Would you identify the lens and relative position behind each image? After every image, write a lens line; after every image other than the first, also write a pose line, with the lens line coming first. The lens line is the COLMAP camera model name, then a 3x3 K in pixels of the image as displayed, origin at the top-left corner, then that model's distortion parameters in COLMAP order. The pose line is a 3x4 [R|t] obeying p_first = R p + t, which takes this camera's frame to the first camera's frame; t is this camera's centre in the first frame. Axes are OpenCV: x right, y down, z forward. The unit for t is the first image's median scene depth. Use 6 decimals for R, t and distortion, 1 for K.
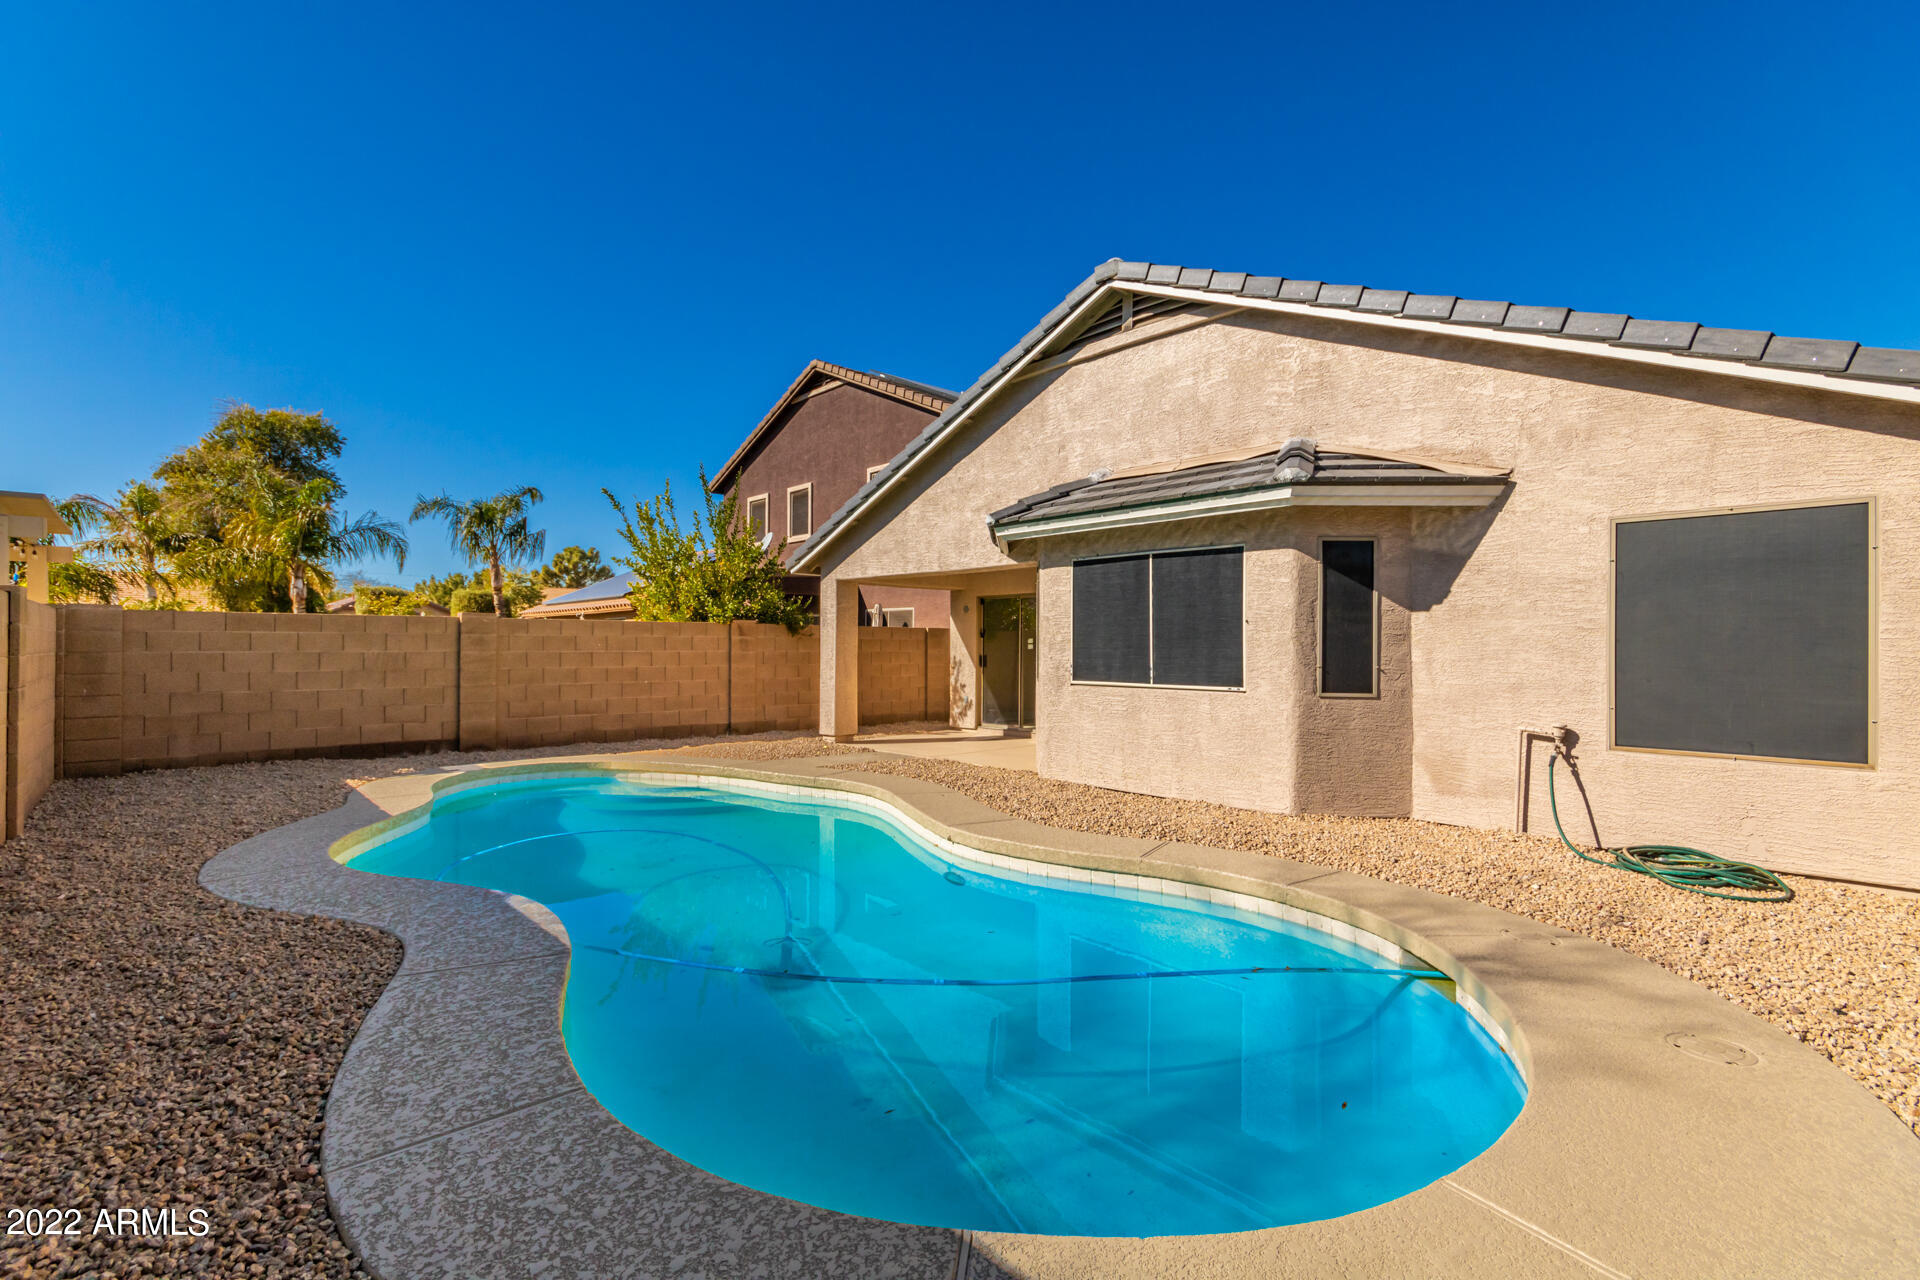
lens RADIAL K [[878.4, 0, 951.6], [0, 878.4, 638.2], [0, 0, 1]] dist [0.002931, 0.001751]
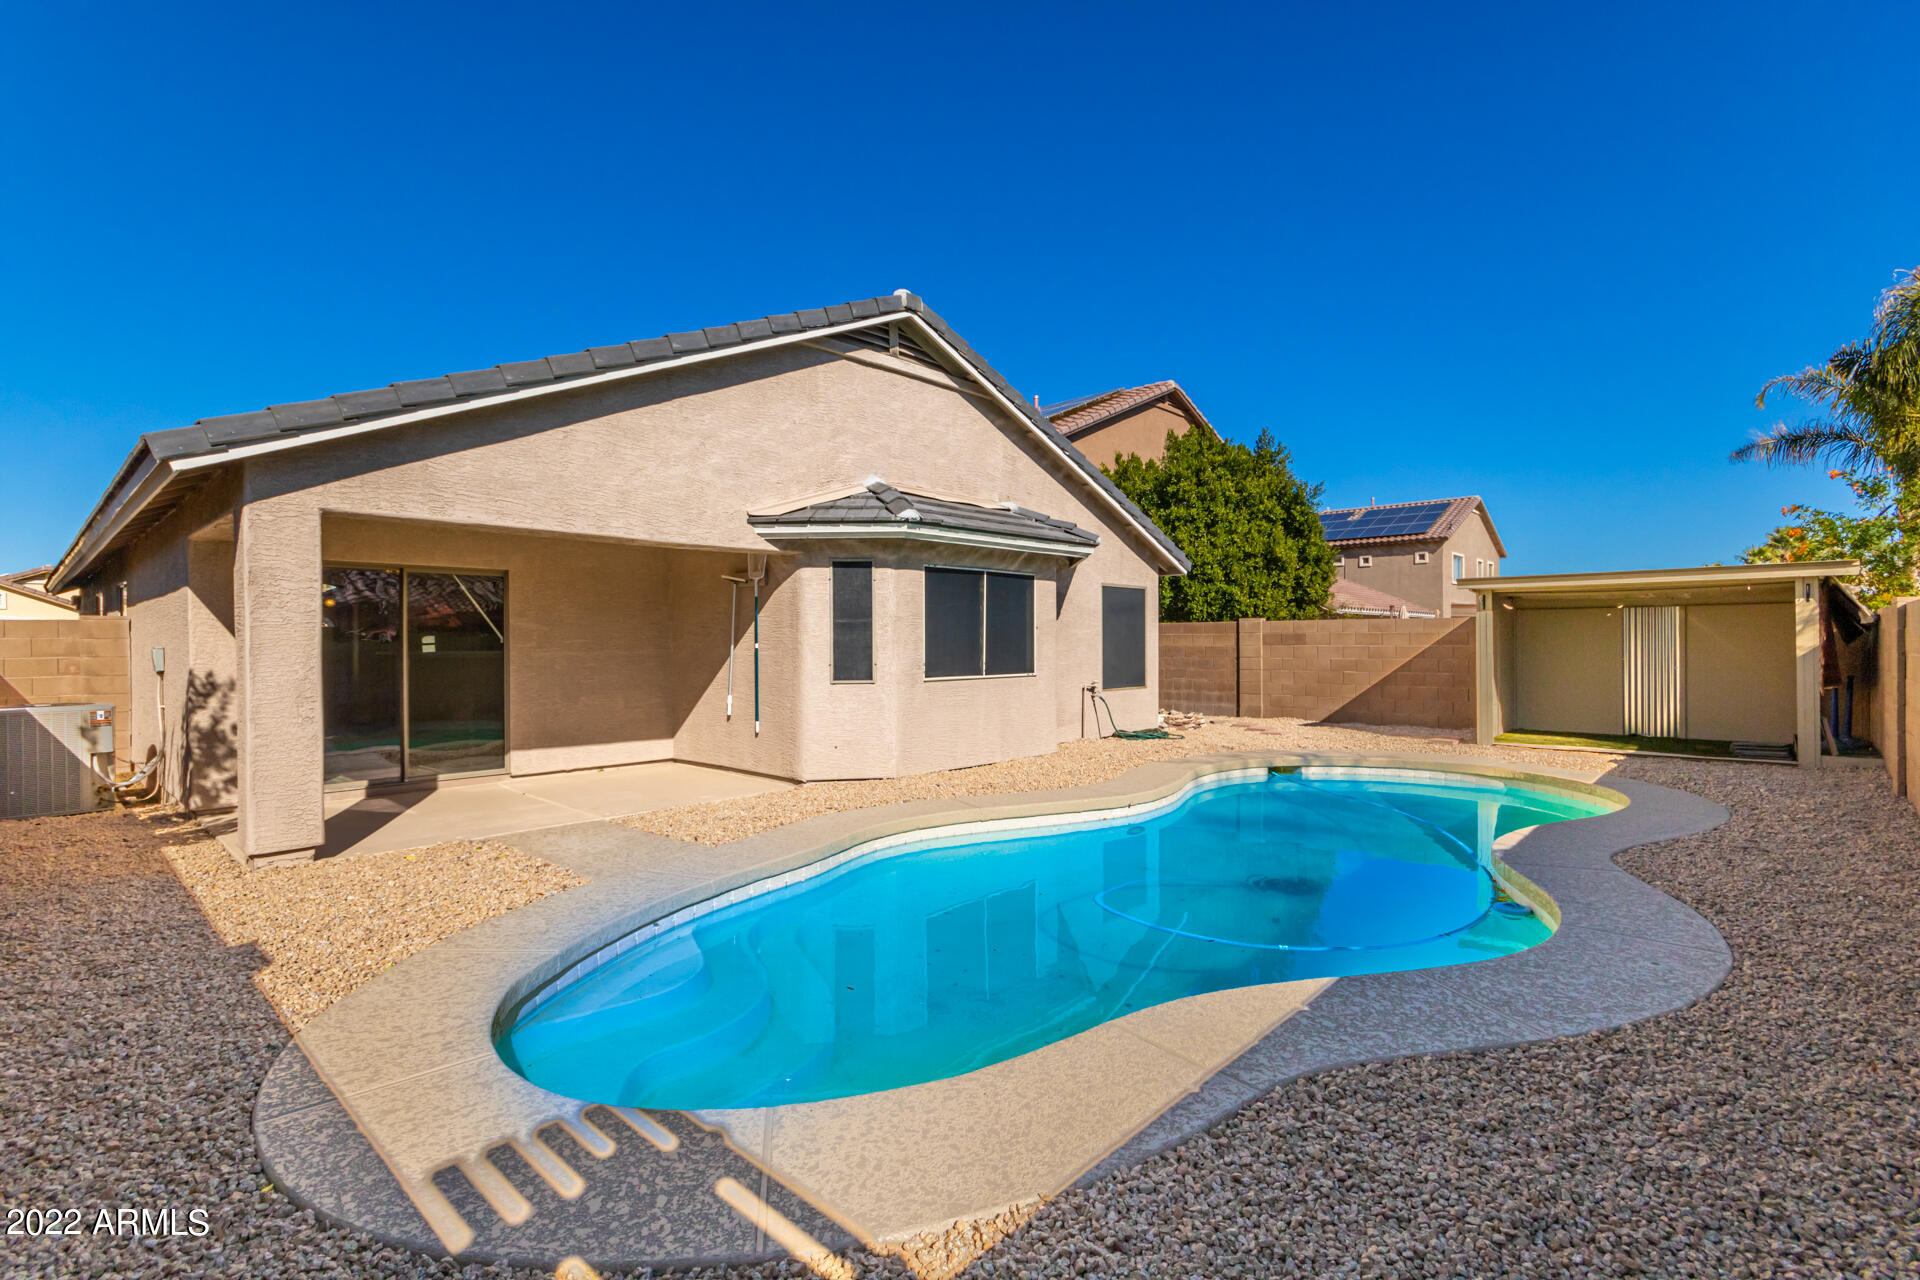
lens RADIAL K [[878.4, 0, 955.7], [0, 878.4, 649.9], [0, 0, 1]] dist [0.002931, 0.001751]
pose [[-0.074187, -0.014854, 0.997134, -0.921677], [-0.007288, 0.999870, 0.014353, -0.001814], [-0.997218, -0.006202, -0.074286, 1.027055]]
